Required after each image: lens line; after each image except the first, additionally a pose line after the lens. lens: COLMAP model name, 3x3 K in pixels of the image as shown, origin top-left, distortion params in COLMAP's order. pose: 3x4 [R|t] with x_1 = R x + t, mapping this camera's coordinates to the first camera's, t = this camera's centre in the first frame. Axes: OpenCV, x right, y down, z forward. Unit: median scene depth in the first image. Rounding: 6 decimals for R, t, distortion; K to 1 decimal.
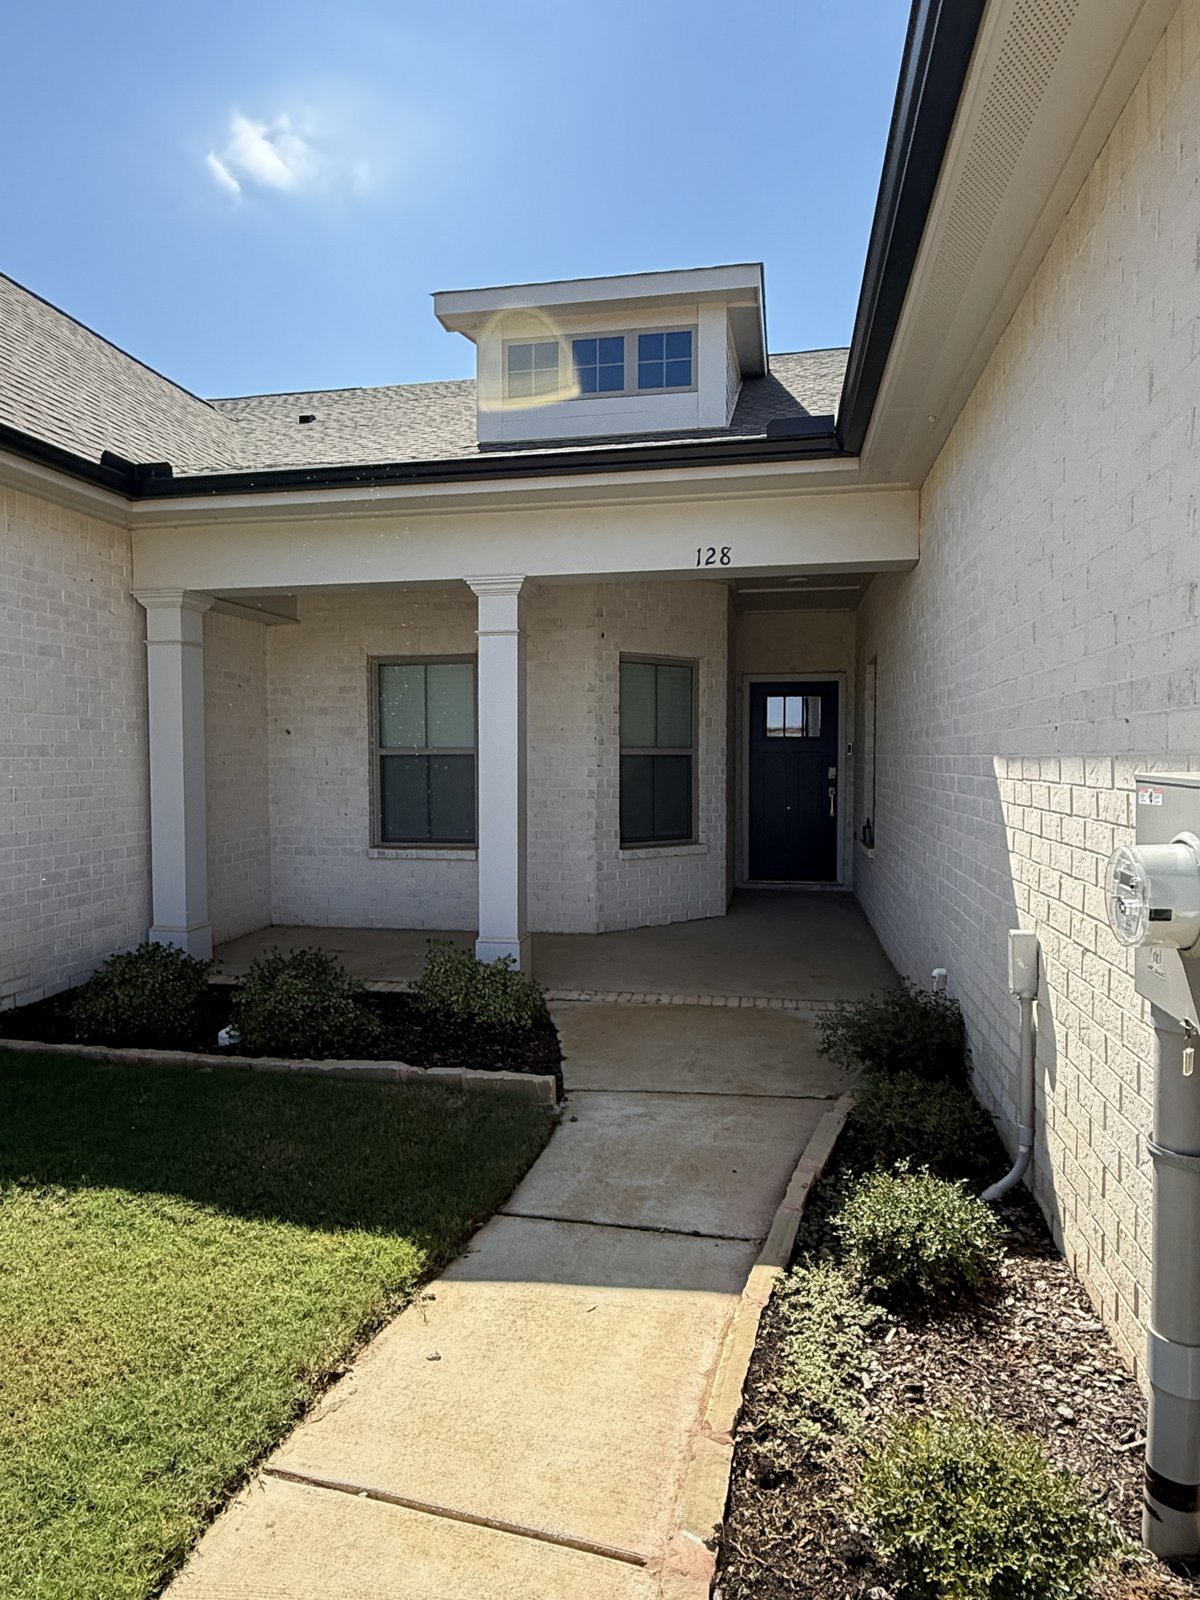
lens RADIAL K [[975.6, 0, 597.9], [0, 975.6, 799.2], [0, 0, 1]] dist [0.000219, -0.000007]
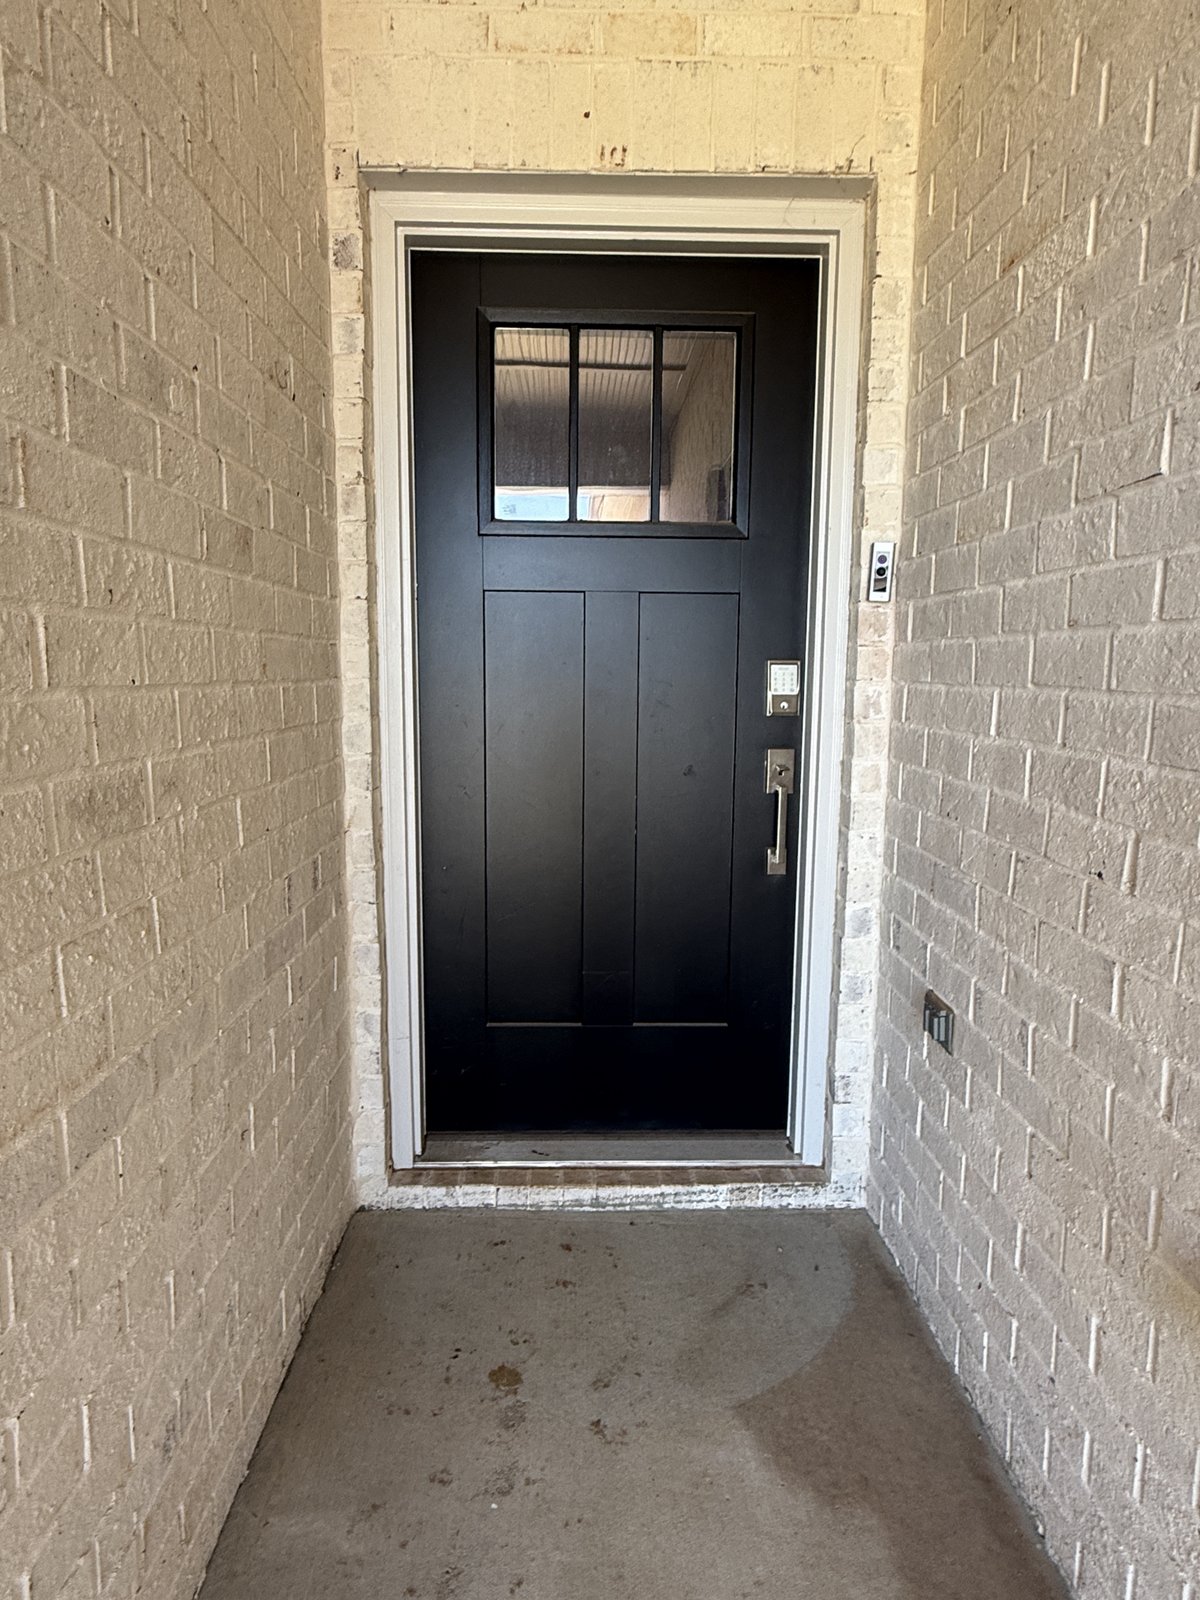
lens RADIAL K [[975.6, 0, 602.0], [0, 975.6, 800.2], [0, 0, 1]] dist [0.000219, -0.000007]
pose [[0.980640, -0.022278, 0.194547, 0.155958], [0.003198, 0.995197, 0.097845, -0.022979], [-0.195793, -0.095328, 0.976001, 0.788634]]
